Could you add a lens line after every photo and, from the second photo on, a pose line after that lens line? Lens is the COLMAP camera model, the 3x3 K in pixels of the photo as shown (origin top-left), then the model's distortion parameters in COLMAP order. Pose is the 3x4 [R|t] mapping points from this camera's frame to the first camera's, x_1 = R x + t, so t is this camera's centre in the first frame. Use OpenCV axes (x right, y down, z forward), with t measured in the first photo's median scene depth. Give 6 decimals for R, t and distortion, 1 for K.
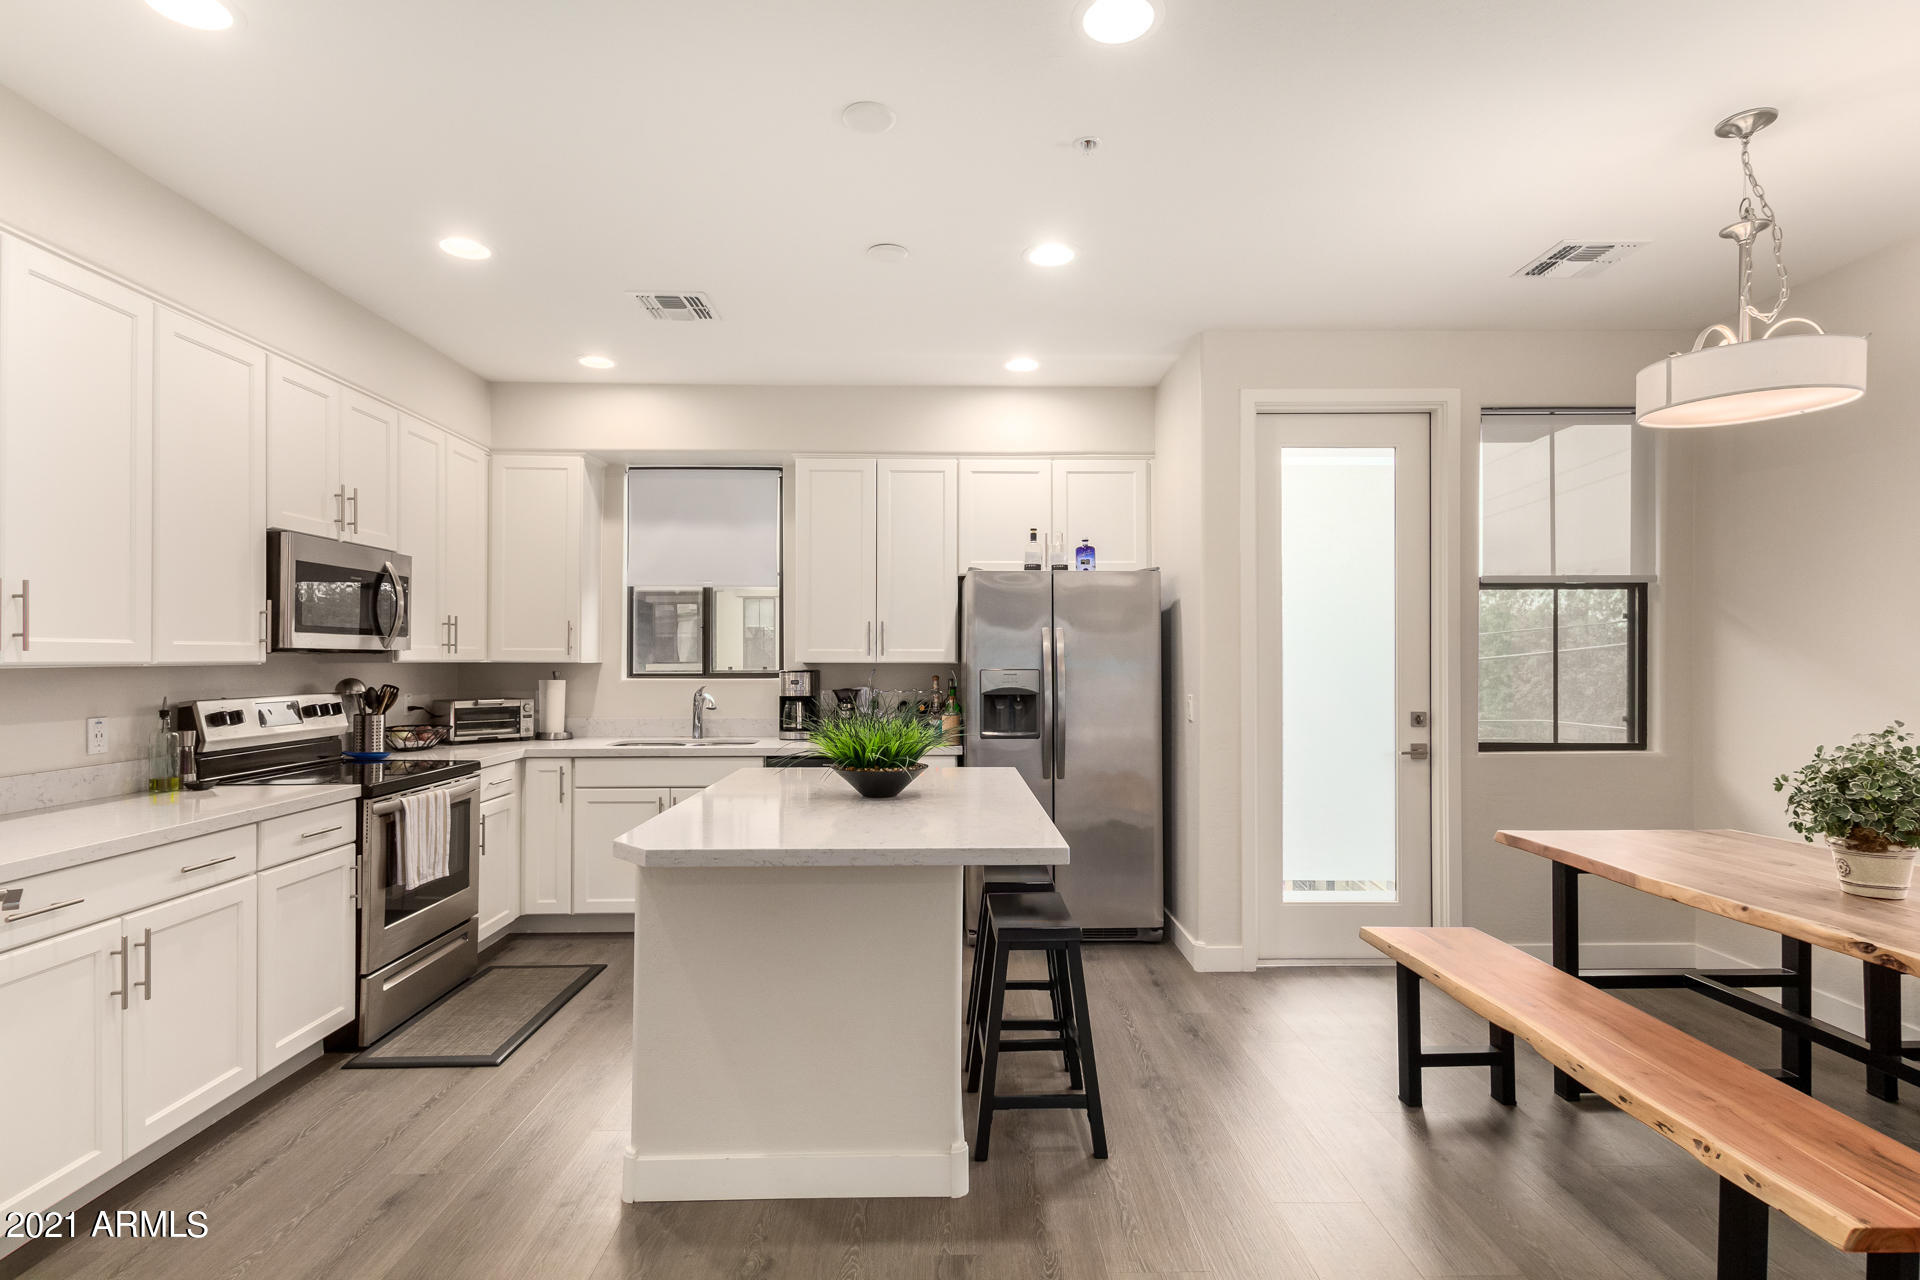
lens RADIAL K [[952.7, 0, 954.0], [0, 952.7, 649.7], [0, 0, 1]] dist [0.020406, -0.000620]
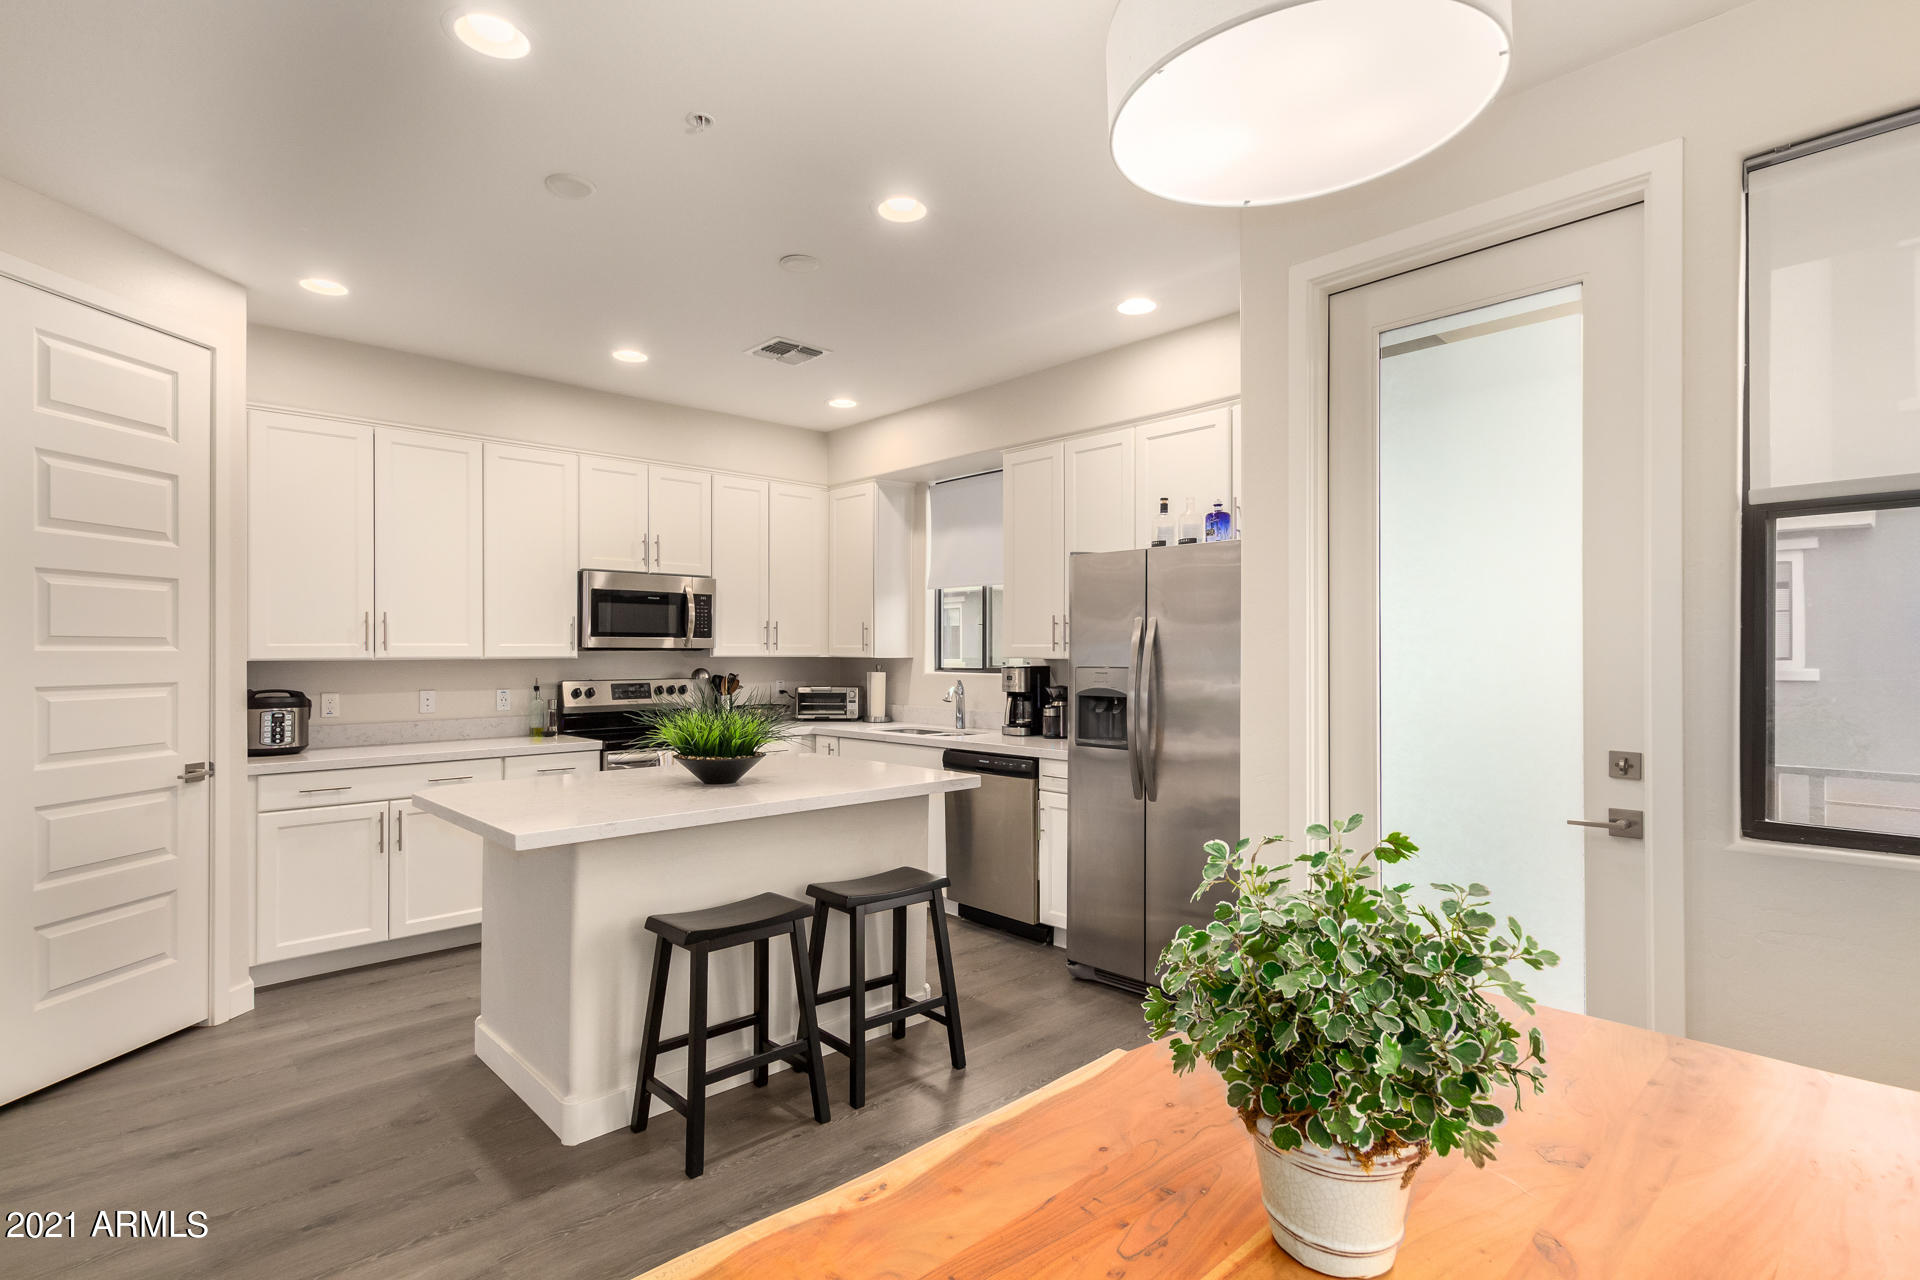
lens RADIAL K [[952.7, 0, 954.0], [0, 952.7, 649.7], [0, 0, 1]] dist [0.020406, -0.000620]
pose [[0.665317, -0.002746, -0.746556, 0.615852], [0.007686, 0.999965, 0.003171, 0.001055], [0.746521, -0.007847, 0.665316, 0.327803]]
